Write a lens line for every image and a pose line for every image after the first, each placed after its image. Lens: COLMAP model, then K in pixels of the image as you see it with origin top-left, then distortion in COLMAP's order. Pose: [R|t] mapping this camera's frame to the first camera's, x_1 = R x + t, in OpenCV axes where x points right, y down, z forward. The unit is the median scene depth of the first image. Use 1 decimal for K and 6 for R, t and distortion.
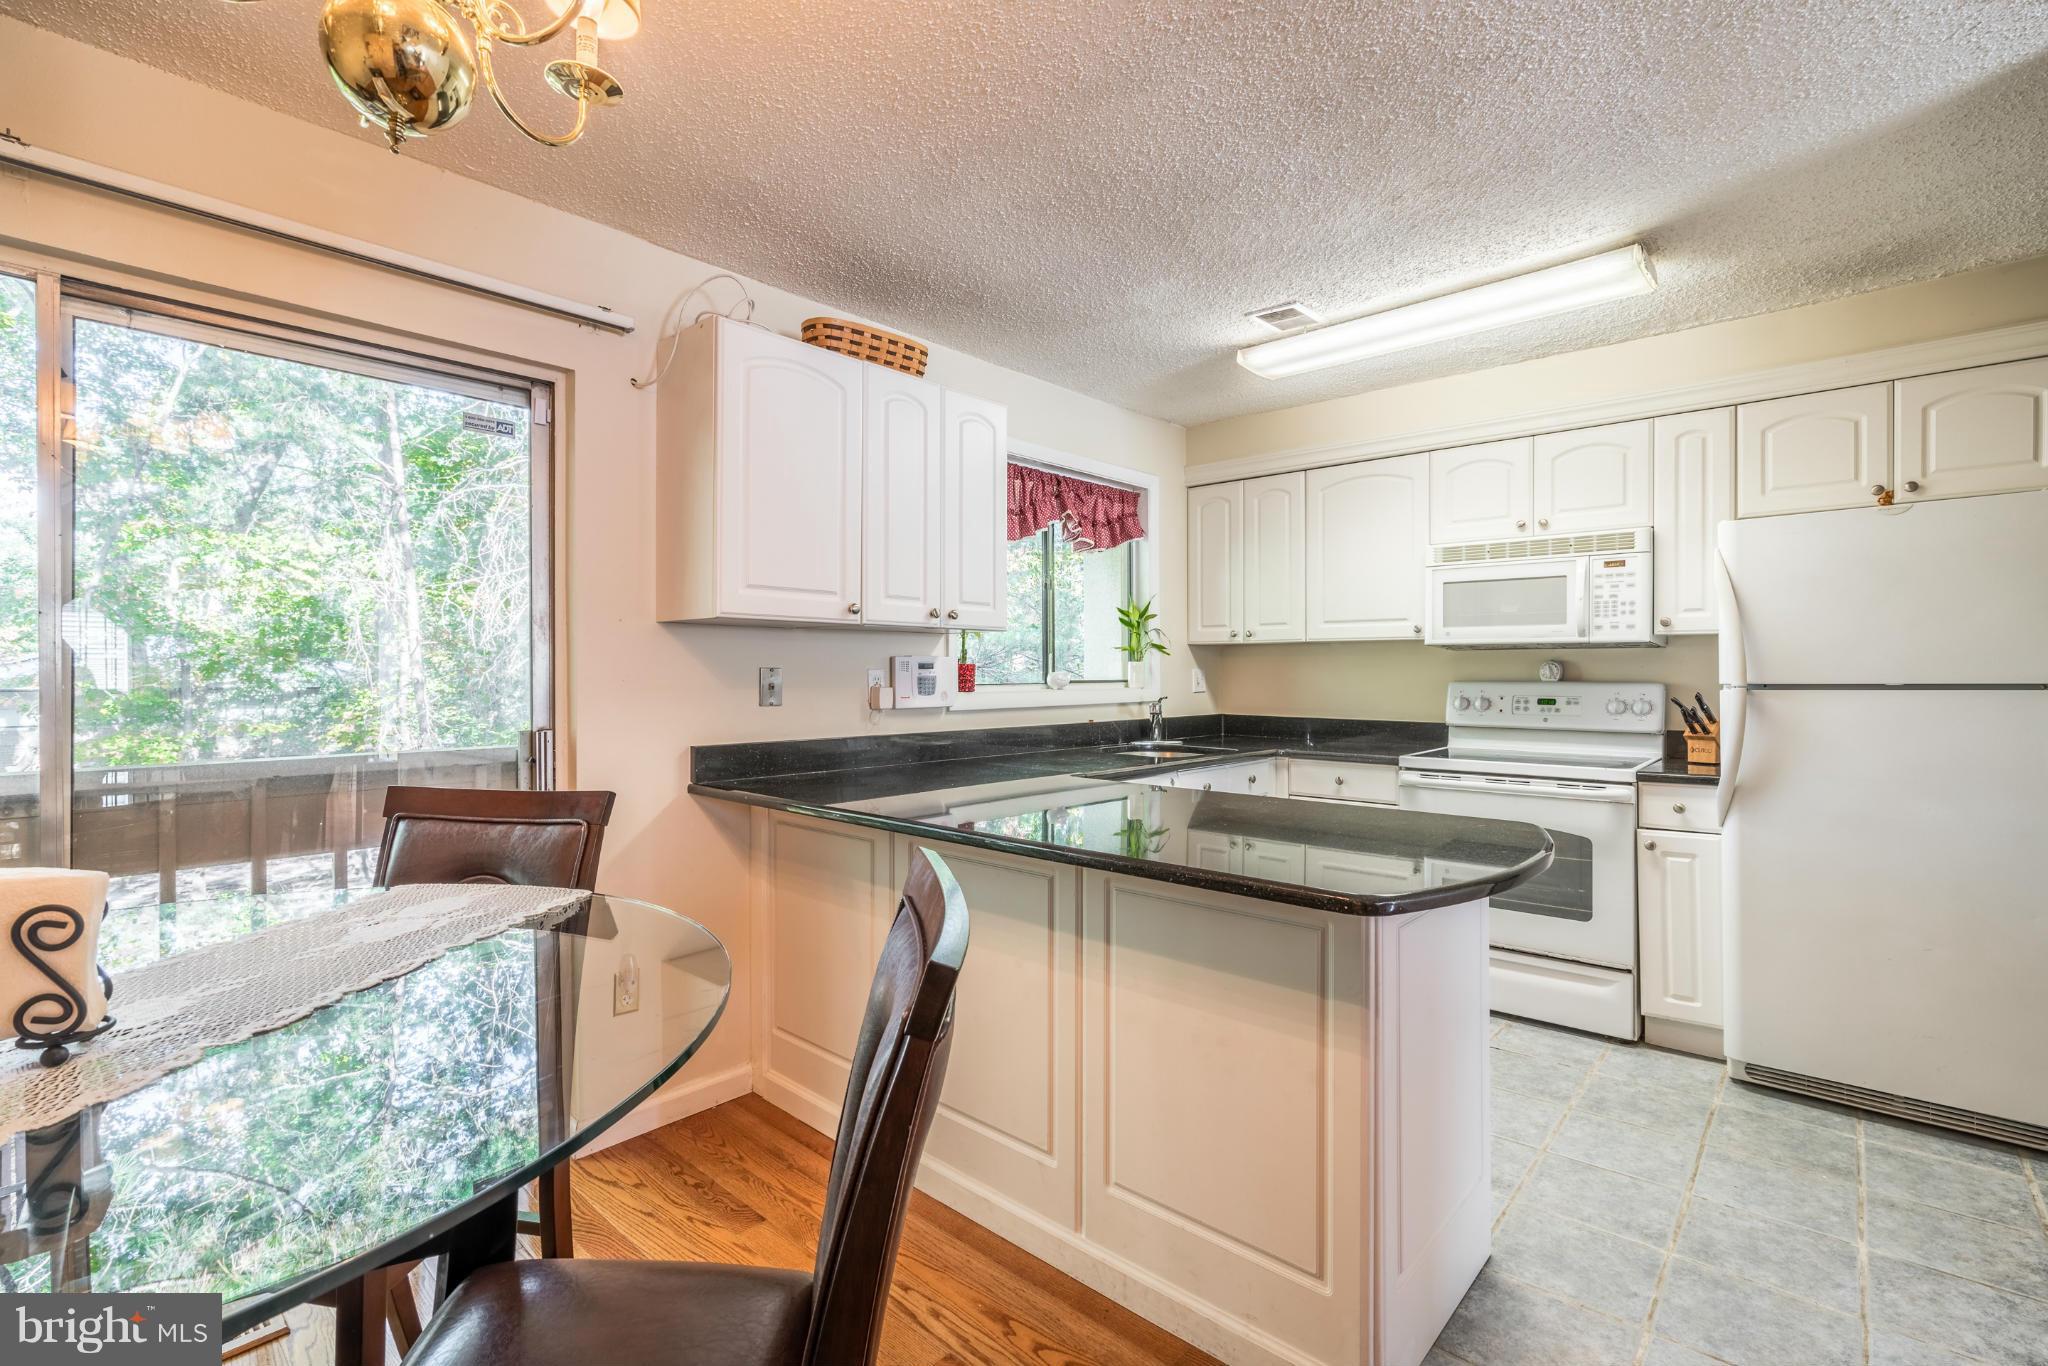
lens RADIAL K [[906.4, 0, 1001.5], [0, 906.4, 679.8], [0, 0, 1]] dist [-0.006741, 0.000880]
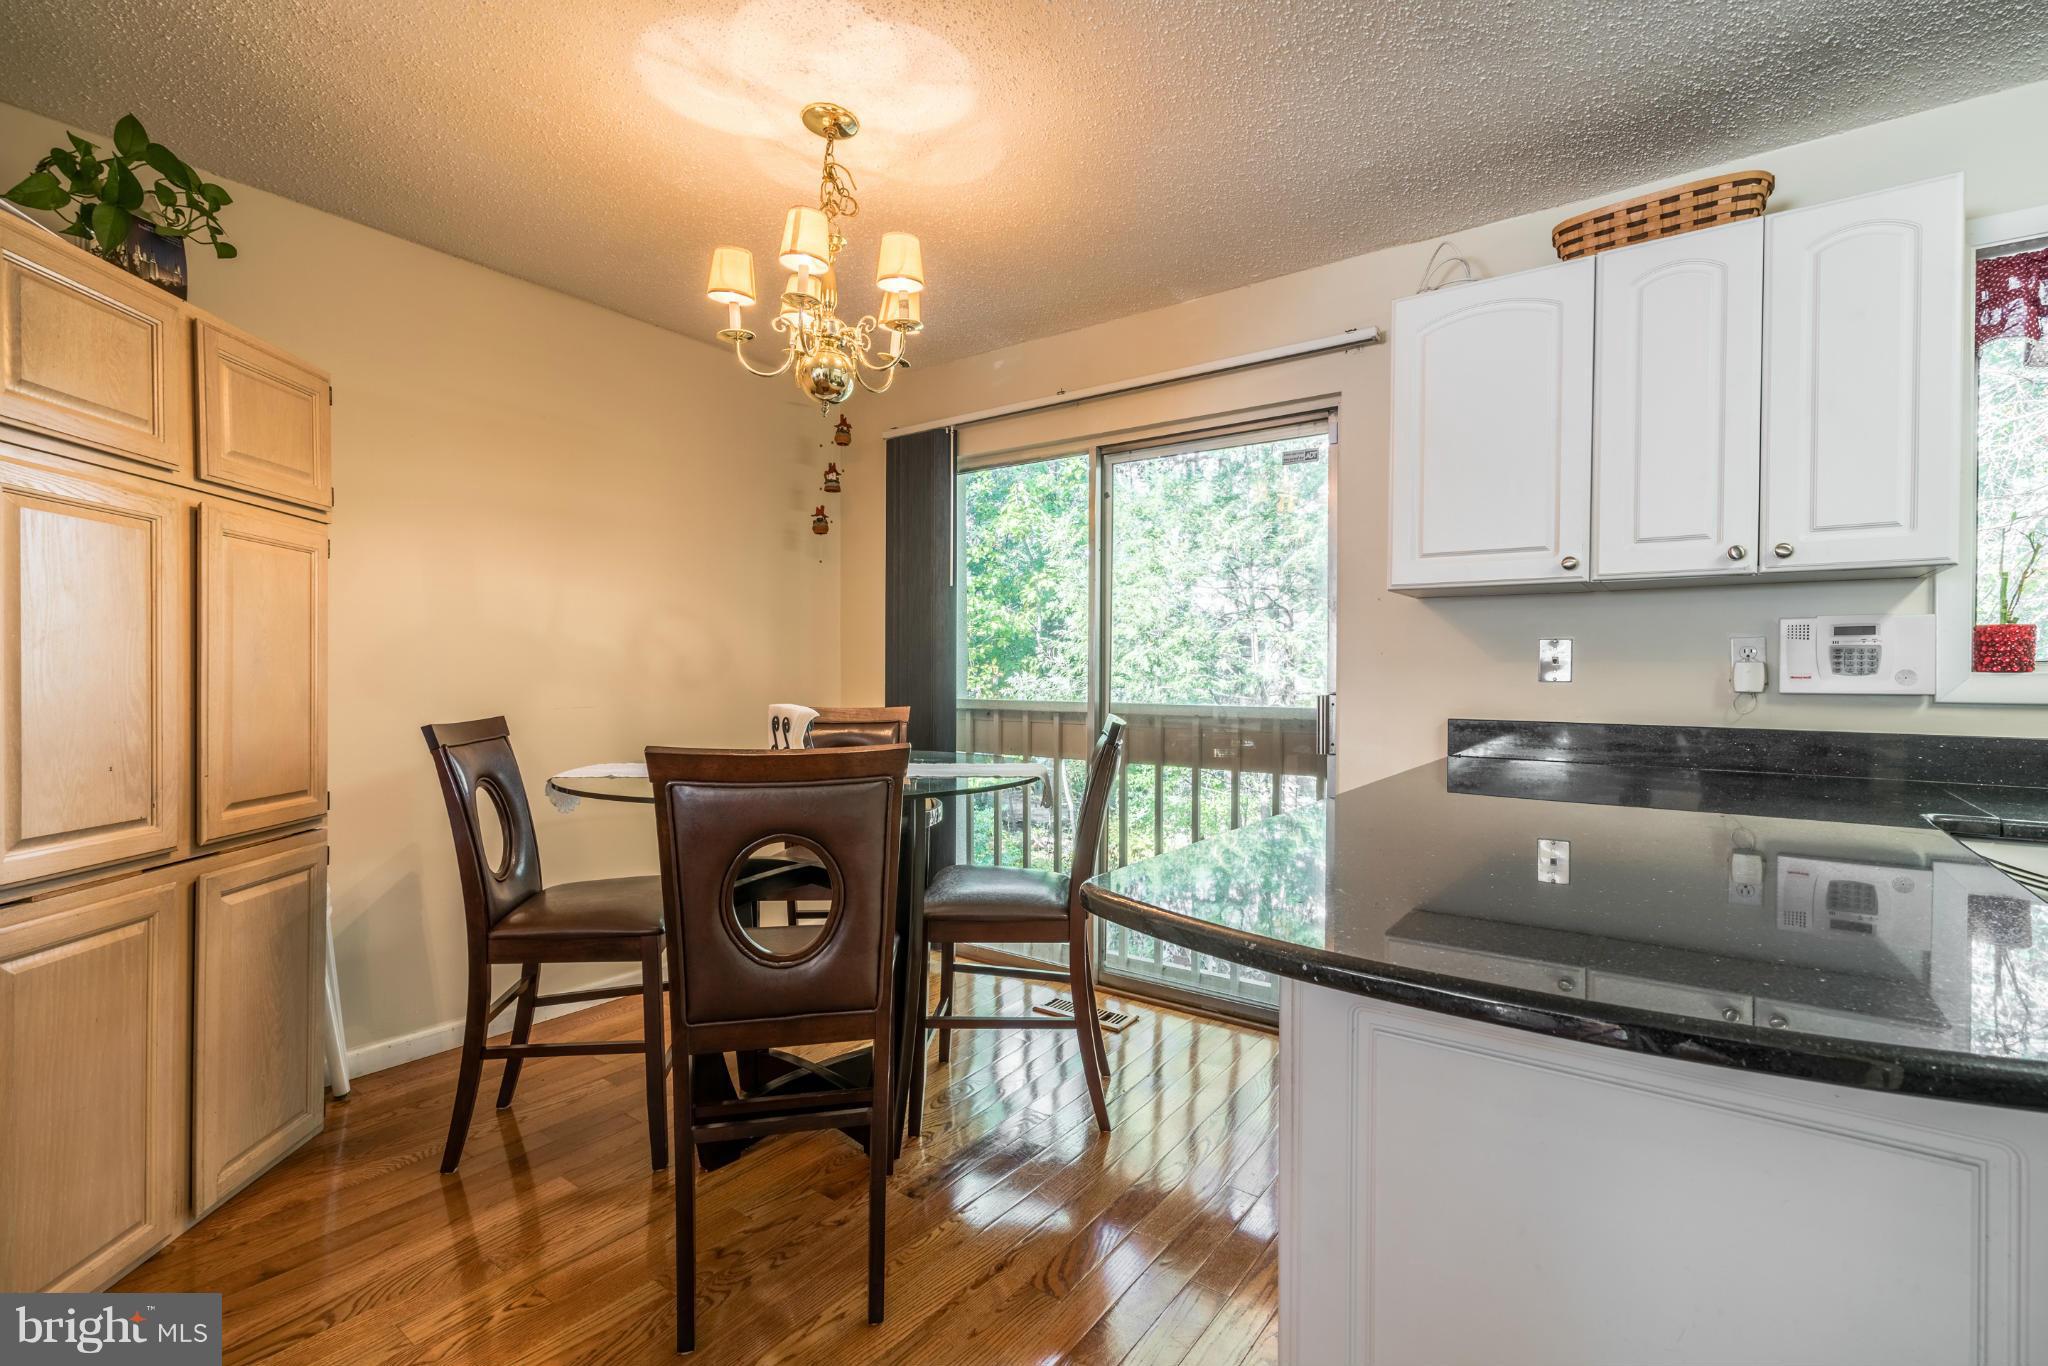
lens RADIAL K [[906.4, 0, 1030.7], [0, 906.4, 669.9], [0, 0, 1]] dist [-0.006741, 0.000880]
pose [[0.133284, 0.000653, -0.991078, 0.472957], [-0.009386, 0.999956, -0.000603, 0.019240], [0.991033, 0.009383, 0.133284, 0.324631]]
